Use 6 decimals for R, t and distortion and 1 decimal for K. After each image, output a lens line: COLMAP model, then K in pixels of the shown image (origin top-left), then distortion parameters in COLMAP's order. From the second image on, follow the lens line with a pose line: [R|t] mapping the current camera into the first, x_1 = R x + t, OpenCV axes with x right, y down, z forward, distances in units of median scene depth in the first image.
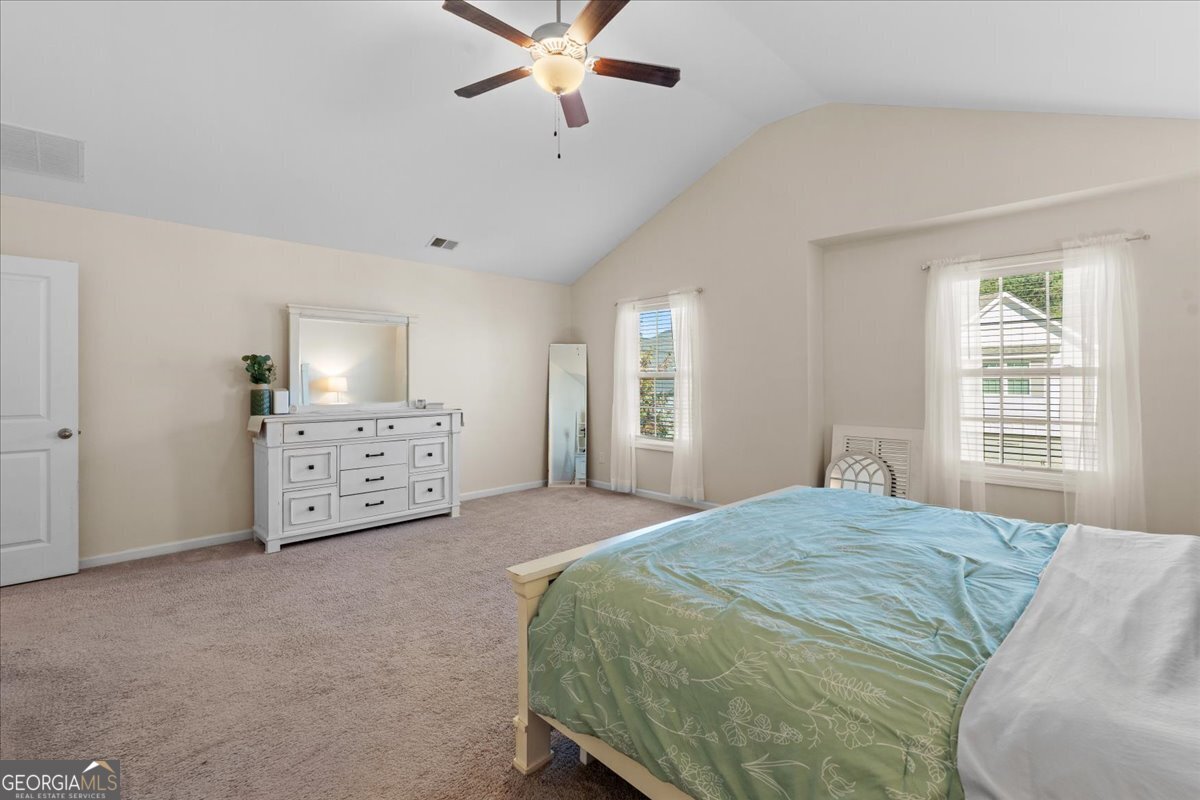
lens RADIAL K [[535.6, 0, 604.2], [0, 535.6, 388.1], [0, 0, 1]] dist [-0.007394, 0.000347]
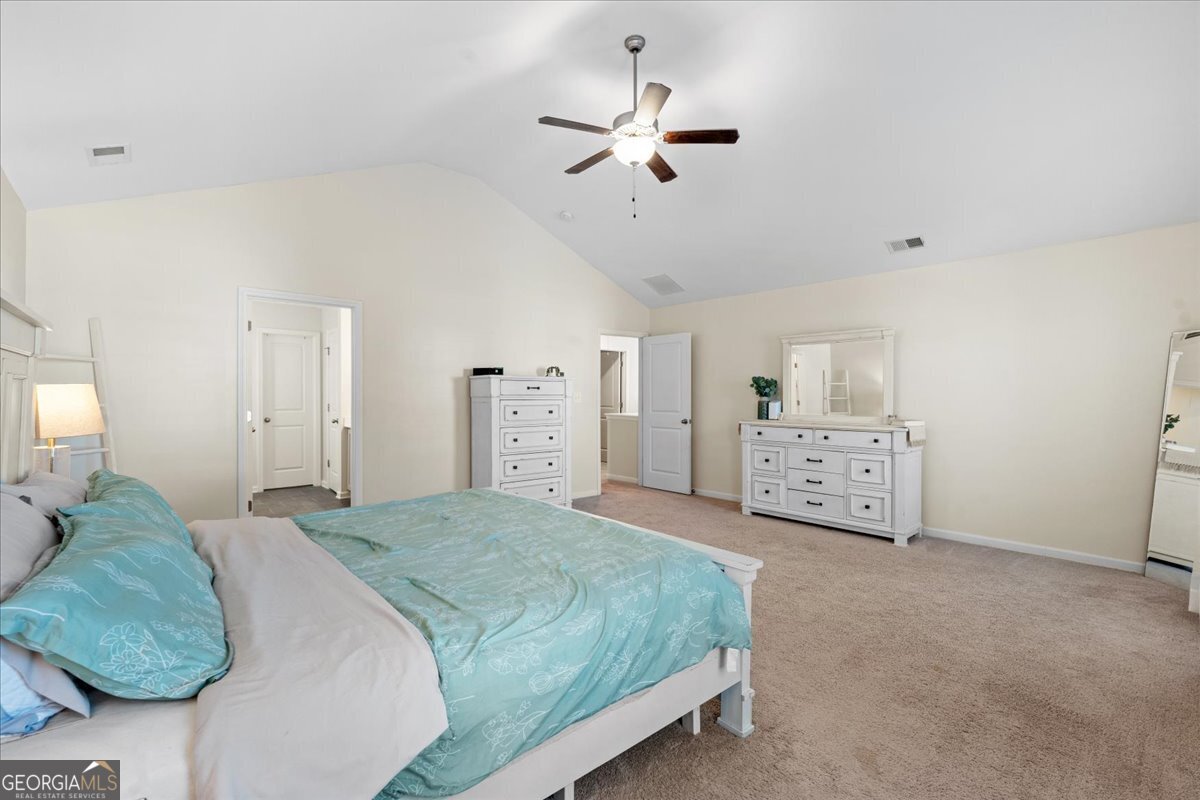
lens RADIAL K [[535.6, 0, 606.5], [0, 535.6, 399.9], [0, 0, 1]] dist [-0.007394, 0.000347]
pose [[-0.059132, 0.016270, -0.998118, 0.747361], [-0.011031, 0.999795, 0.016951, -0.018589], [0.998189, 0.012013, -0.058940, 0.638894]]
